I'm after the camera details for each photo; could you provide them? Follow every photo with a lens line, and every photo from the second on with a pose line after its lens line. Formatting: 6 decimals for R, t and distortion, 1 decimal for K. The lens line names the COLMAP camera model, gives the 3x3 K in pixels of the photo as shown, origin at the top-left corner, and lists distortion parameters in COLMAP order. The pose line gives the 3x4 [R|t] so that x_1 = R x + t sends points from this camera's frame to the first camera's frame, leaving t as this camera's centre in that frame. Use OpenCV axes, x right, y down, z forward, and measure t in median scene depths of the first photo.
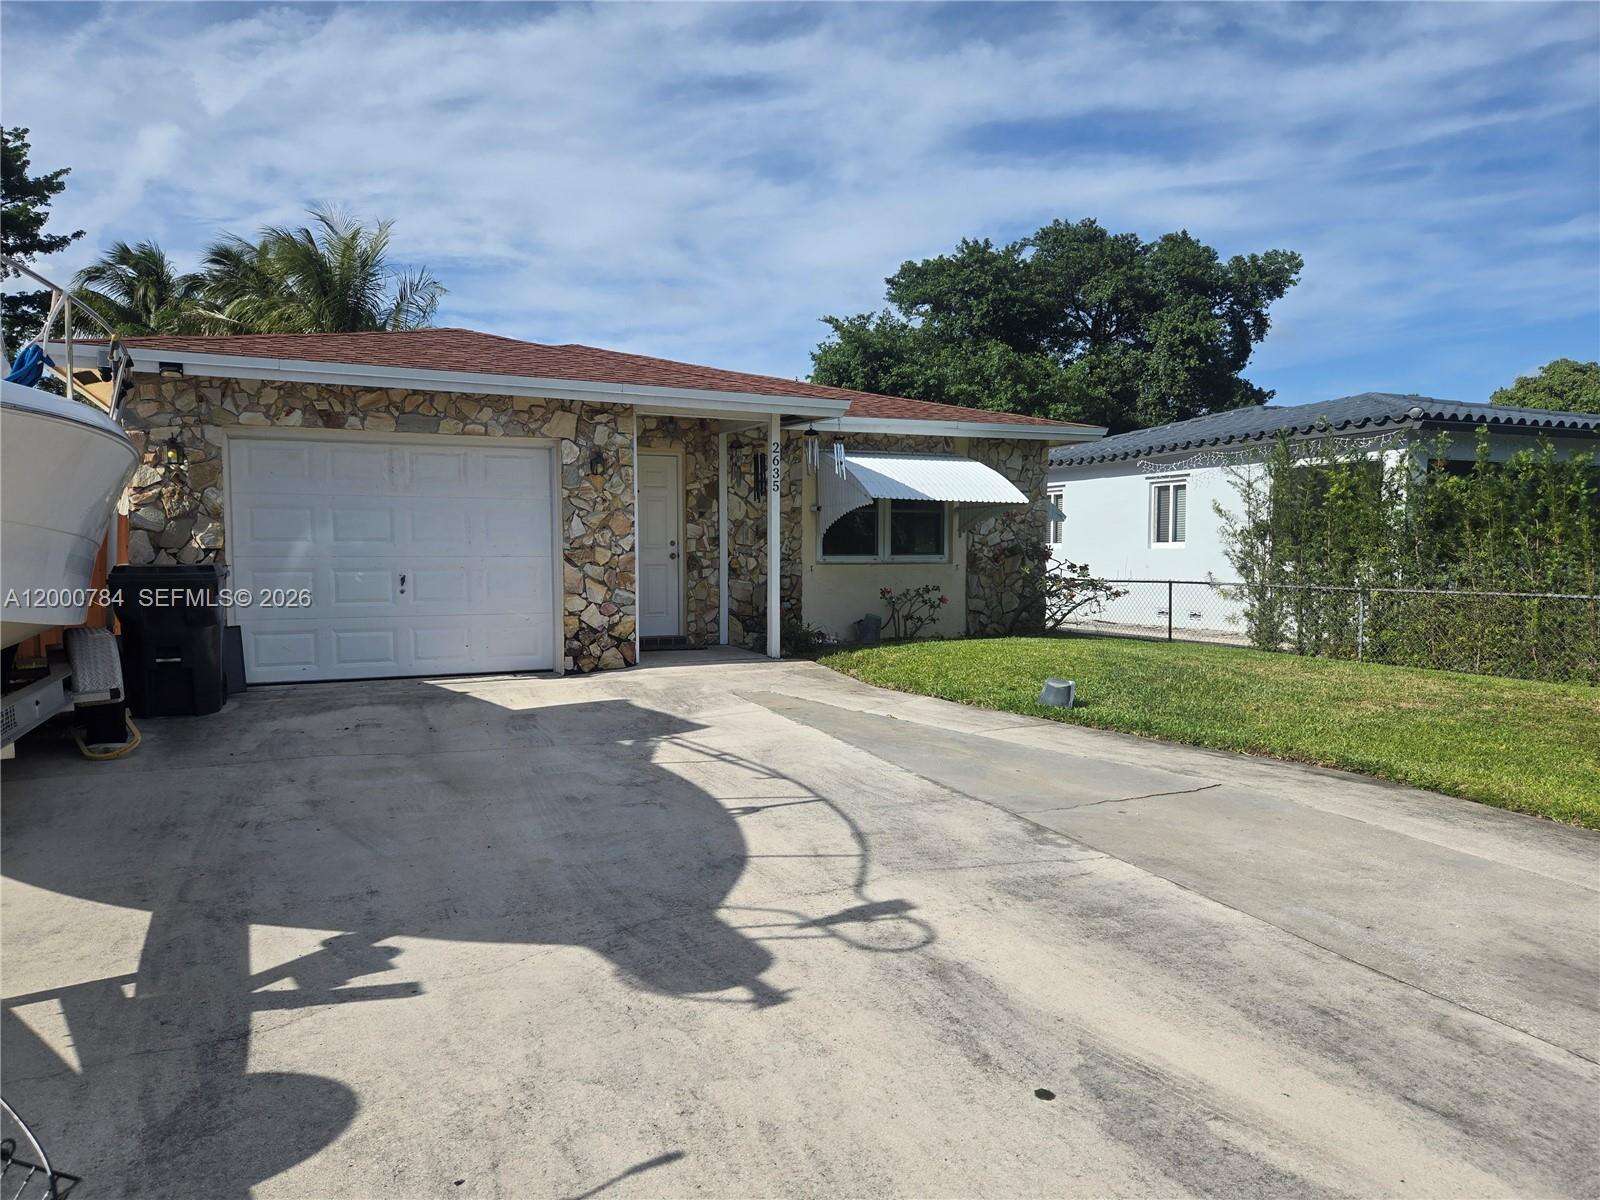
lens RADIAL K [[1073.4, 0, 788.2], [0, 1073.4, 605.0], [0, 0, 1]] dist [0.063658, -0.054339]
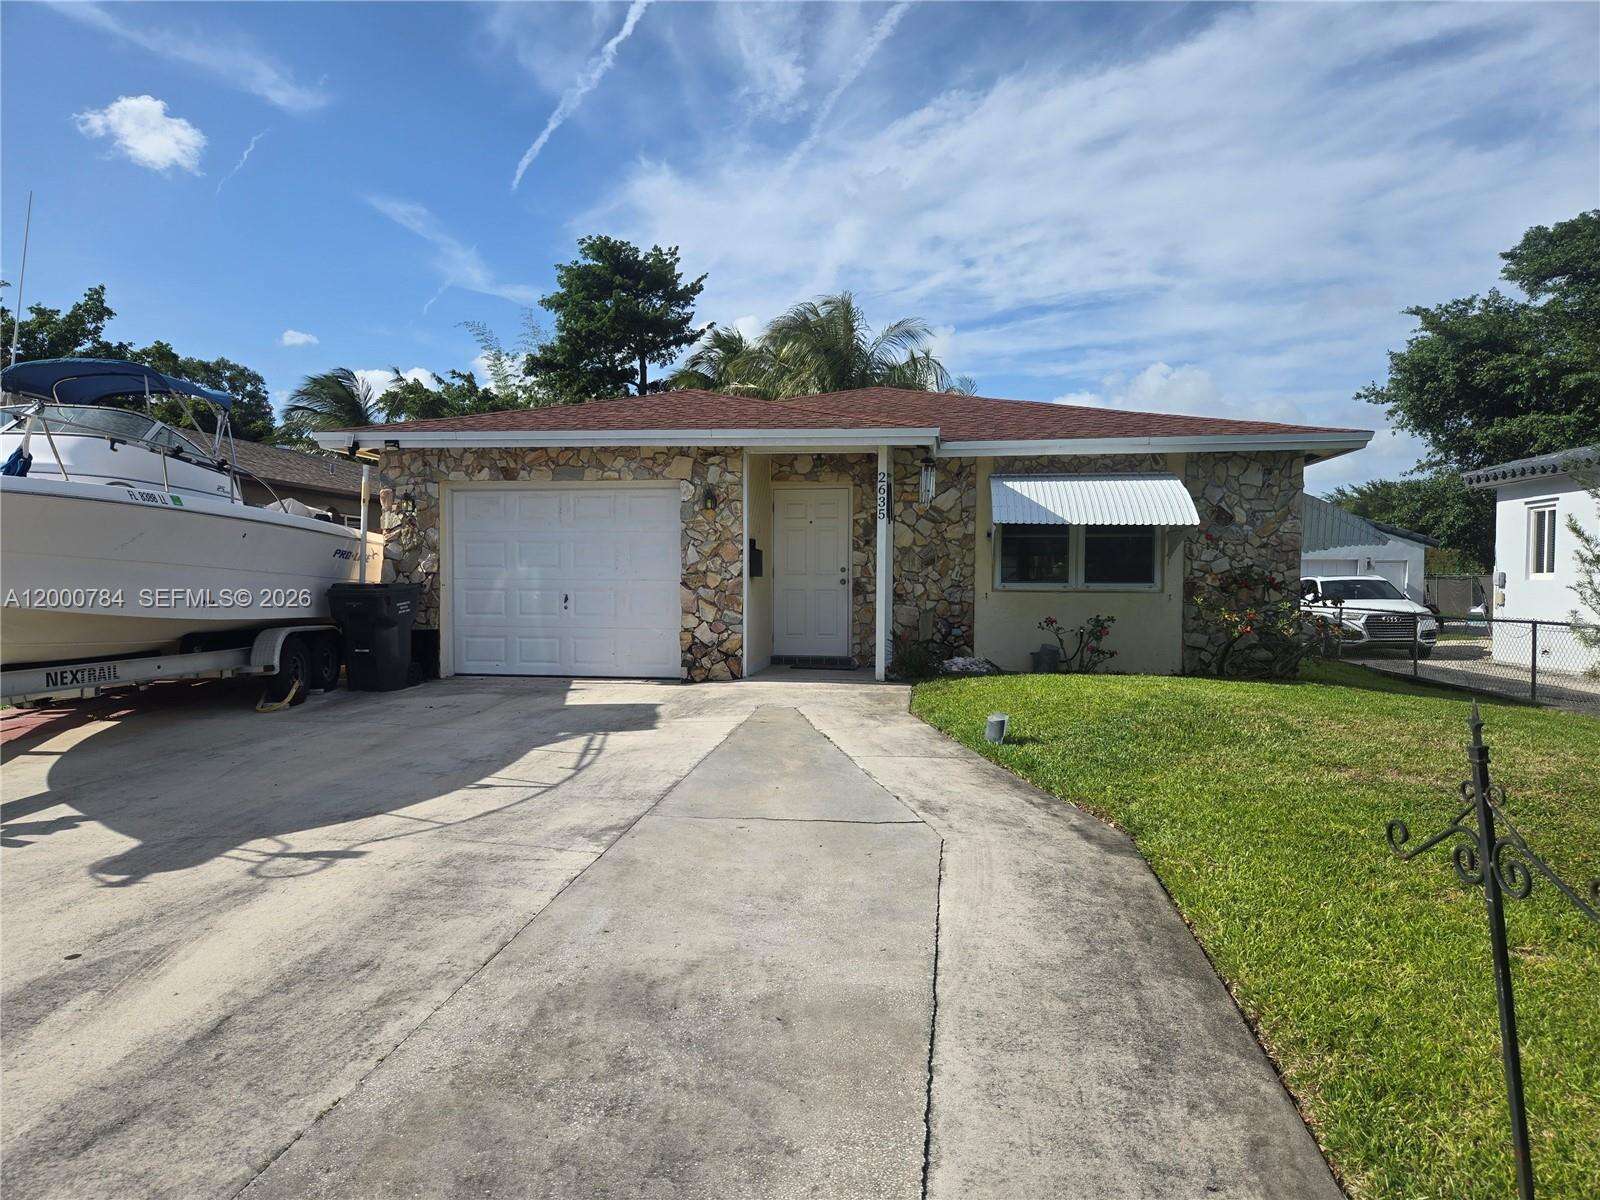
lens RADIAL K [[1073.4, 0, 788.2], [0, 1073.4, 605.0], [0, 0, 1]] dist [0.063658, -0.054339]
pose [[0.841922, 0.019185, -0.539257, 0.531789], [-0.034193, 0.999256, -0.017835, -0.001951], [0.538514, 0.033455, 0.841952, 0.090953]]
